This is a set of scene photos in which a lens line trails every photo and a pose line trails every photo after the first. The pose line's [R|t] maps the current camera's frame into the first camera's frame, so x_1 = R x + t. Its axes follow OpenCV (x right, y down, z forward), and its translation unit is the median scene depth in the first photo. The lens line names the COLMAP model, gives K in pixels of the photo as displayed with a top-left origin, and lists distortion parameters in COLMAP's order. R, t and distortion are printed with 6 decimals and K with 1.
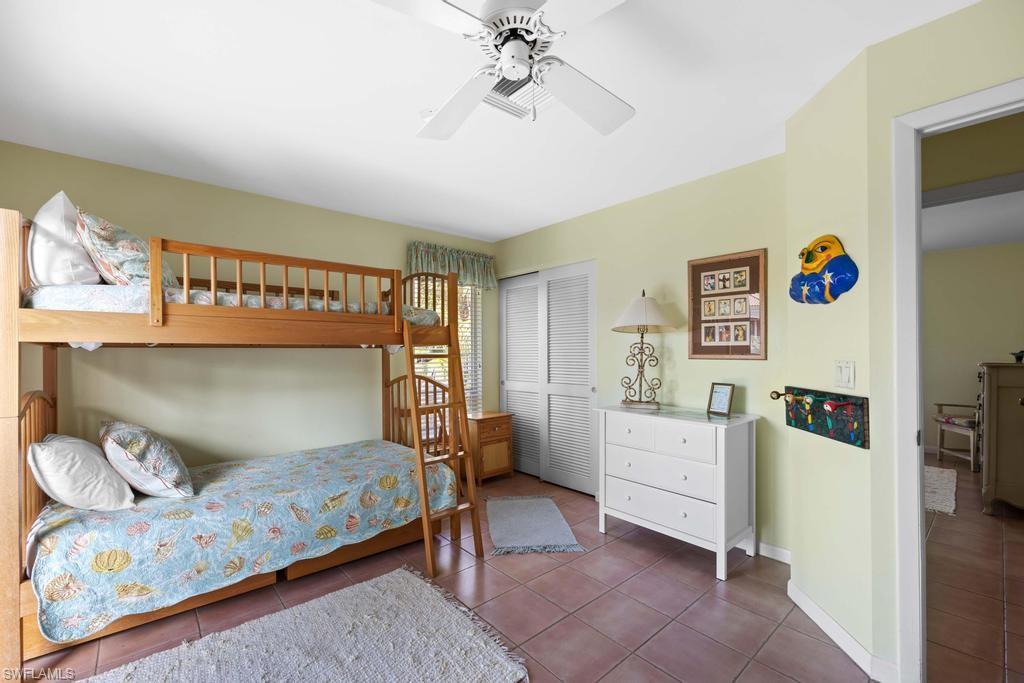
lens RADIAL K [[415.5, 0, 517.0], [0, 415.5, 347.9], [0, 0, 1]] dist [-0.007474, 0.000785]
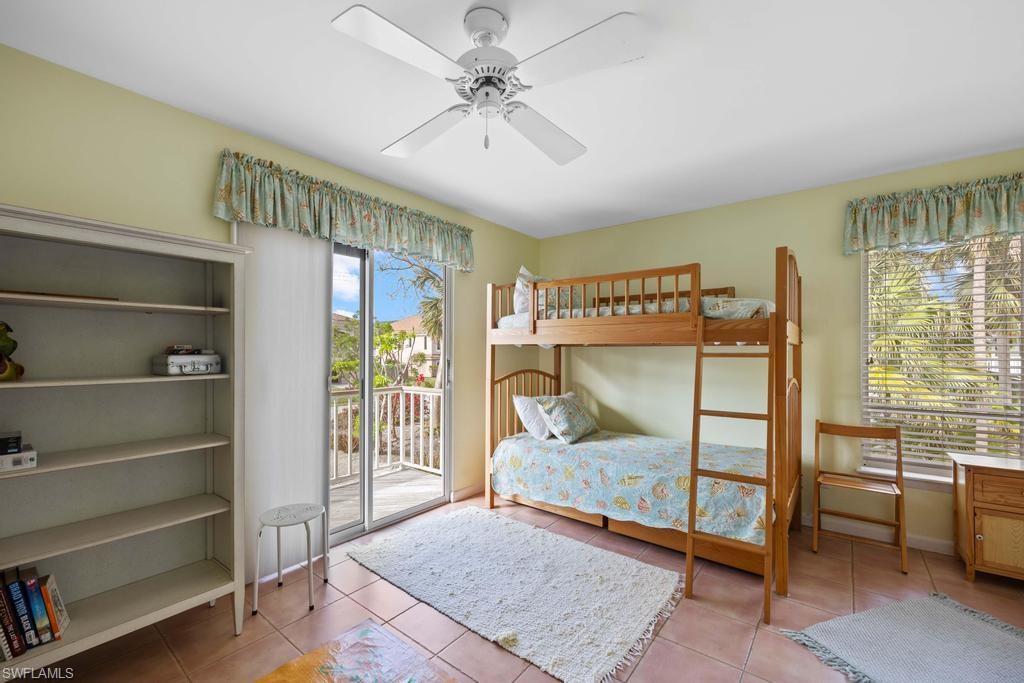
lens RADIAL K [[415.5, 0, 516.3], [0, 415.5, 346.3], [0, 0, 1]] dist [-0.007474, 0.000785]
pose [[0.202974, -0.004904, -0.979172, 0.611550], [0.009604, 0.999949, -0.003018, 0.000136], [0.979137, -0.008792, 0.203011, 0.450026]]
